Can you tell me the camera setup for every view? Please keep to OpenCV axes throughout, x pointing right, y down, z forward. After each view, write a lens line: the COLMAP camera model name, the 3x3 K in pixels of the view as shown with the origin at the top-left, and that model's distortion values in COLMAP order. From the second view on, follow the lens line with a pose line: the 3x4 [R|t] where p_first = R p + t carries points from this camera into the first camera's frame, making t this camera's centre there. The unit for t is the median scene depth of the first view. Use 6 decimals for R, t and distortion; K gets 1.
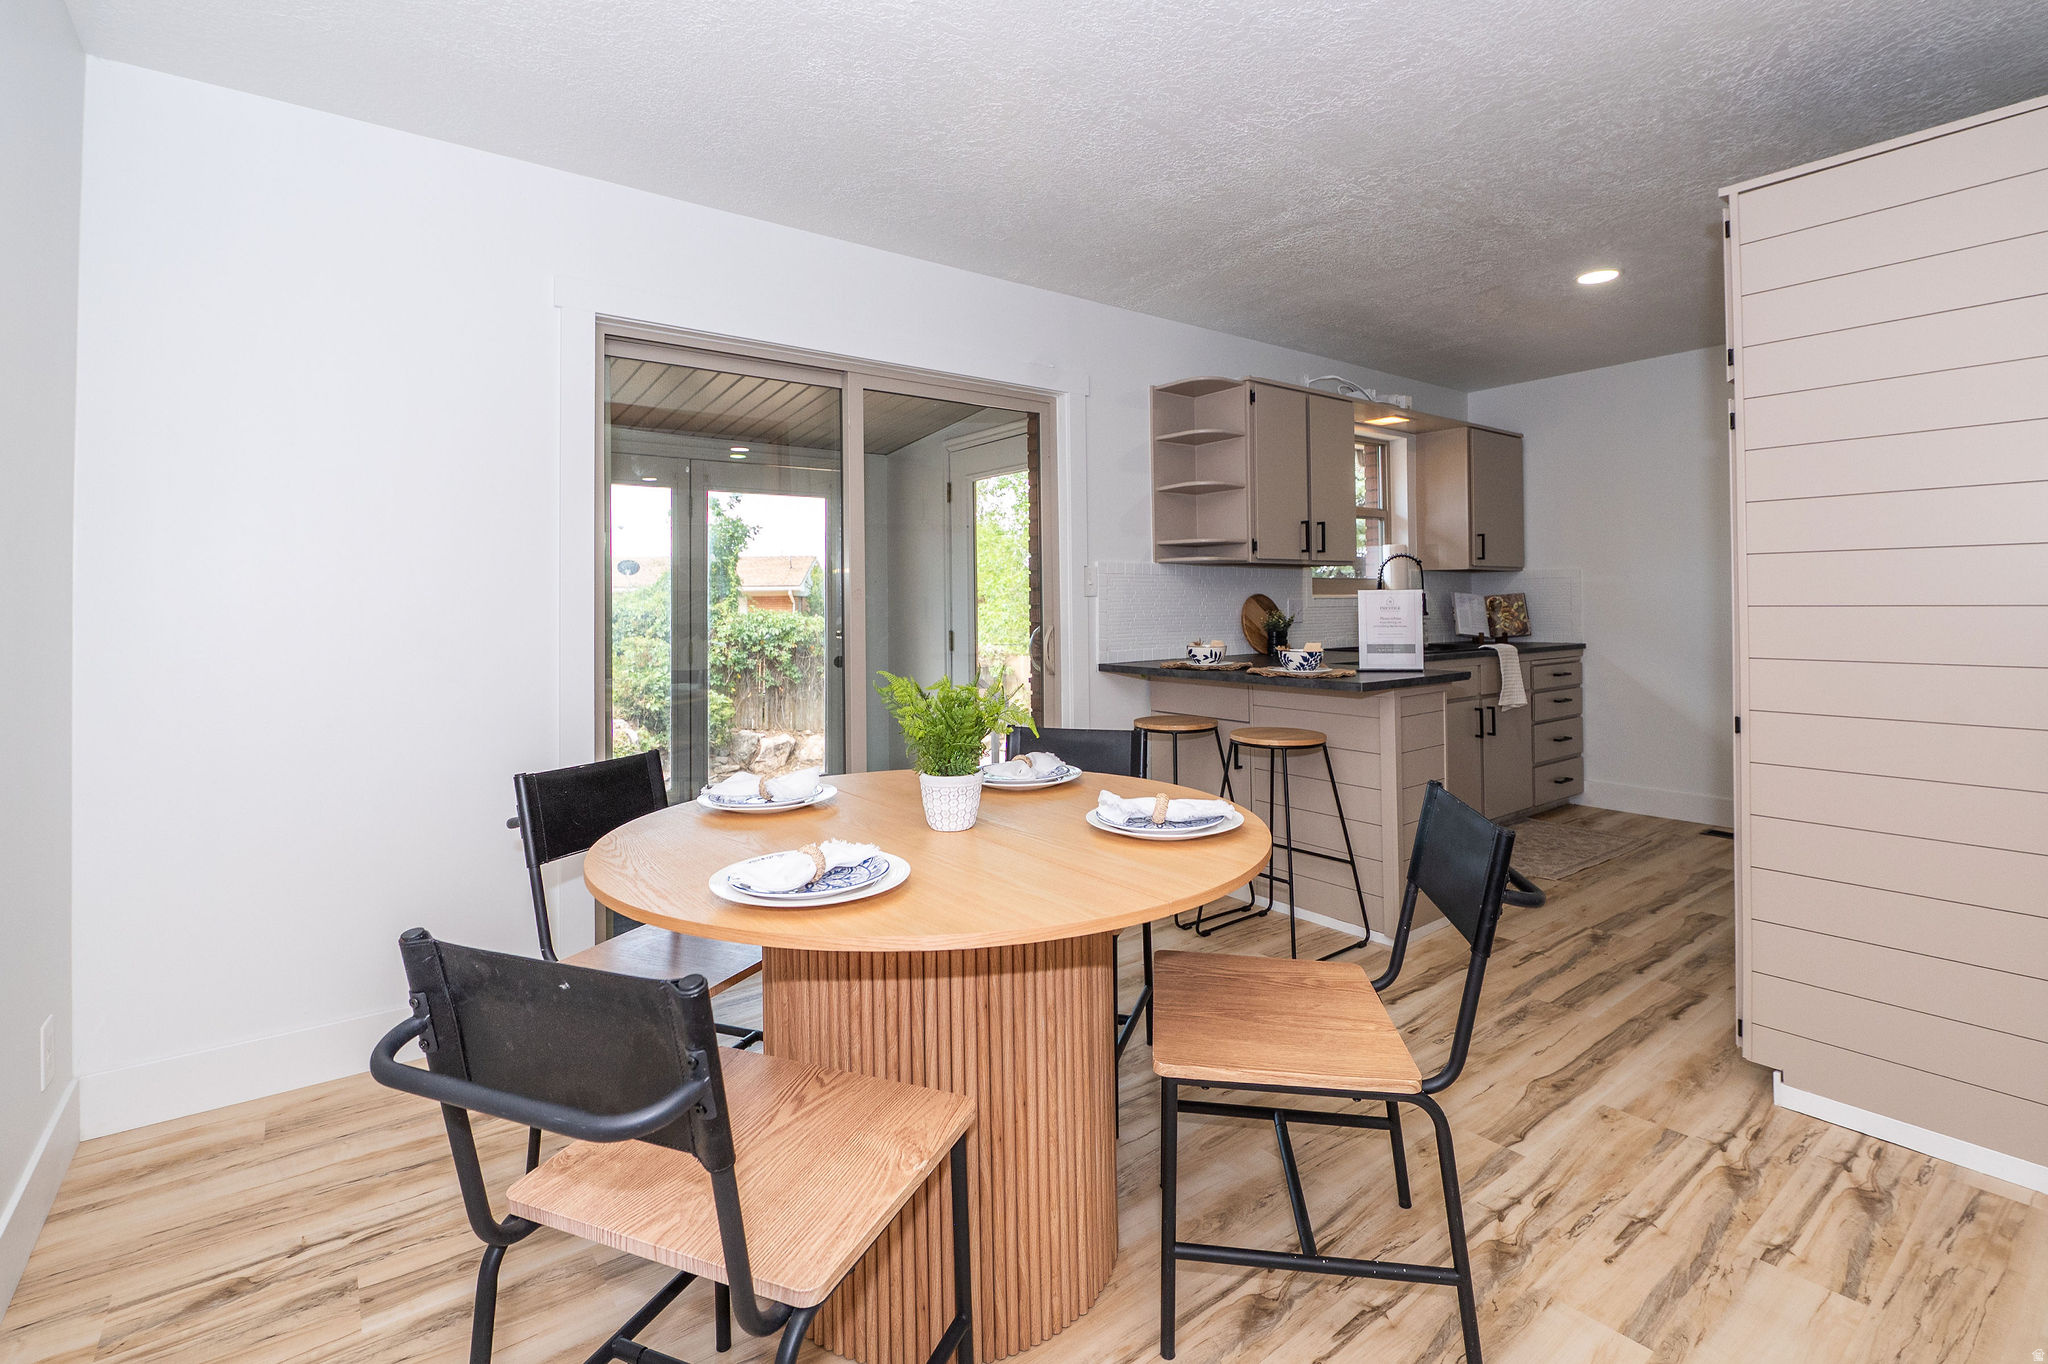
lens RADIAL K [[919.6, 0, 1015.2], [0, 919.6, 589.8], [0, 0, 1]] dist [-0.003435, -0.000308]
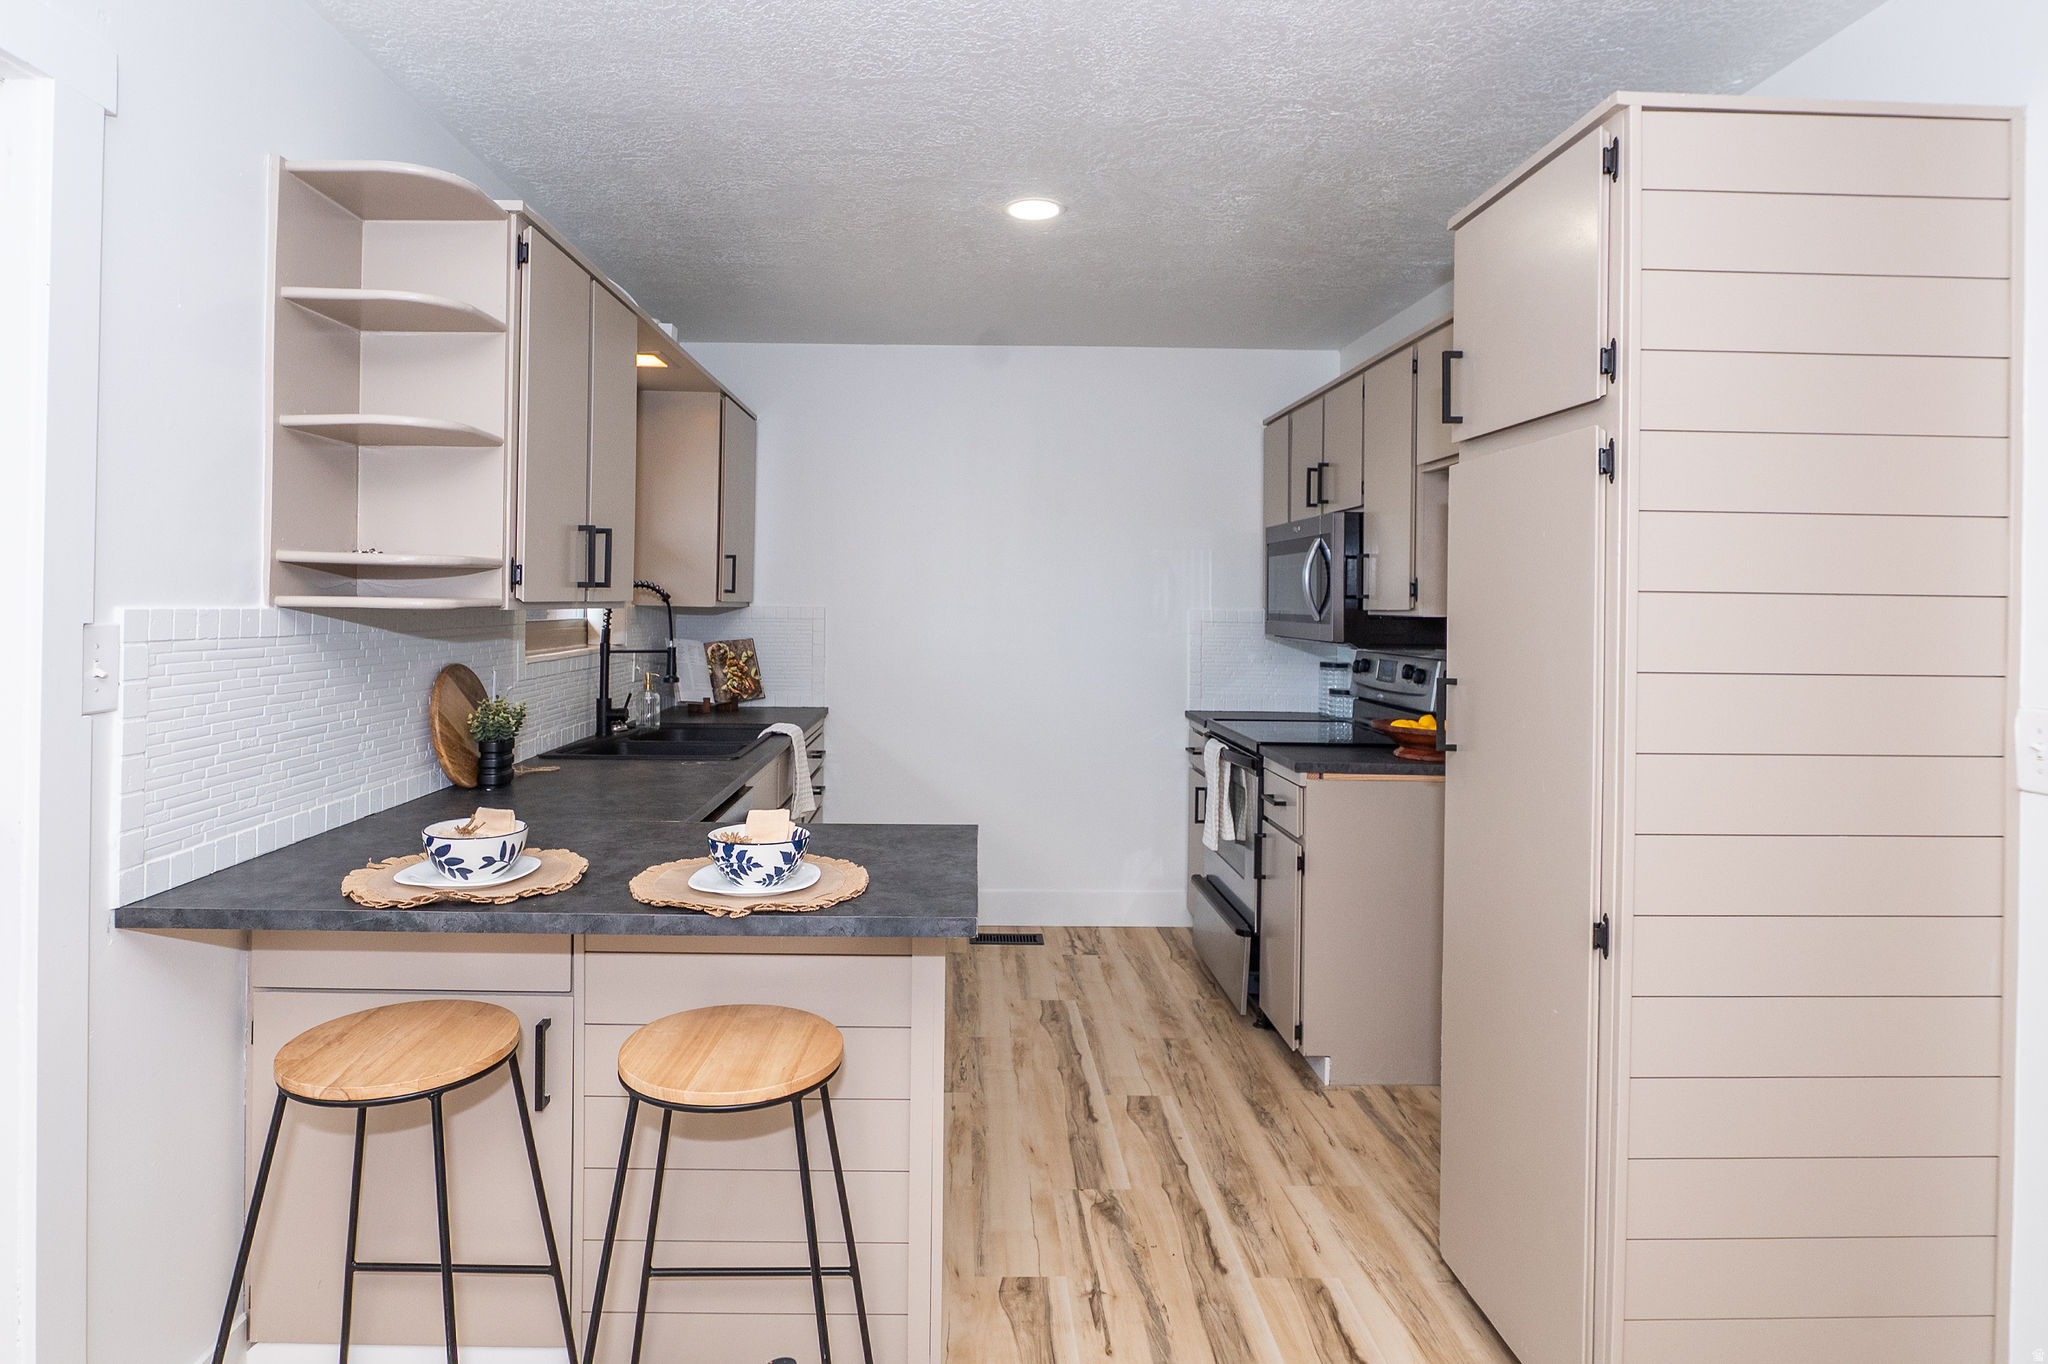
lens RADIAL K [[1133.8, 0, 1017.4], [0, 1133.8, 597.5], [0, 0, 1]] dist [-0.002206, -0.000006]
pose [[0.588530, 0.022452, 0.808164, -0.050900], [-0.026771, 0.999607, -0.008276, -0.038122], [-0.808032, -0.016764, 0.588900, 0.460871]]
